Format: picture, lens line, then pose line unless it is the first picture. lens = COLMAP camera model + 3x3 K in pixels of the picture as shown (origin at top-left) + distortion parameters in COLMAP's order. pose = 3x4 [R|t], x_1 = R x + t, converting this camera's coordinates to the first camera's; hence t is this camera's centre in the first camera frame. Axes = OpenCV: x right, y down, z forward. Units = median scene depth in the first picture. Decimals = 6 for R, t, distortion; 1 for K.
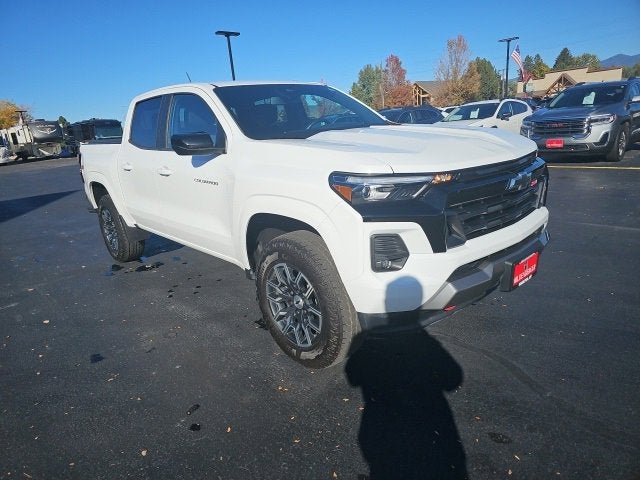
lens RADIAL K [[424.6, 0, 310.9], [0, 424.6, 235.3], [0, 0, 1]] dist [0.058839, -0.047109]
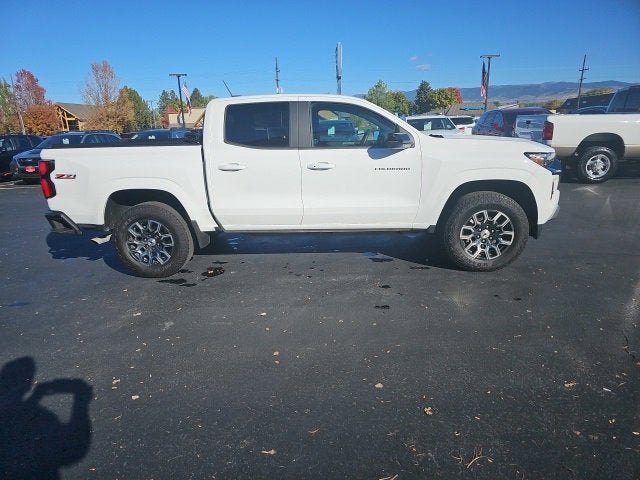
lens RADIAL K [[424.6, 0, 311.8], [0, 424.6, 244.8], [0, 0, 1]] dist [0.058839, -0.047109]
pose [[0.699866, -0.134291, 0.701537, -1.214634], [0.164292, 0.986098, 0.024862, 0.033981], [-0.695123, 0.097857, 0.712200, 0.203921]]
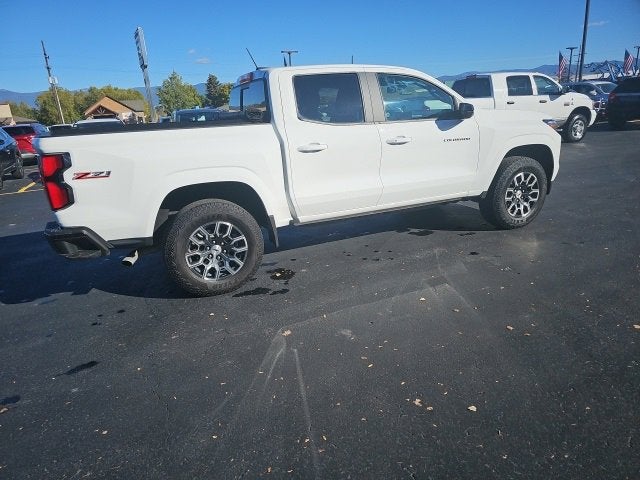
lens RADIAL K [[424.6, 0, 315.4], [0, 424.6, 244.9], [0, 0, 1]] dist [0.058839, -0.047109]
pose [[0.290432, -0.222925, 0.930566, -1.523451], [0.281371, 0.949388, 0.139617, -0.106848], [-0.914592, 0.221285, 0.338457, 0.886818]]
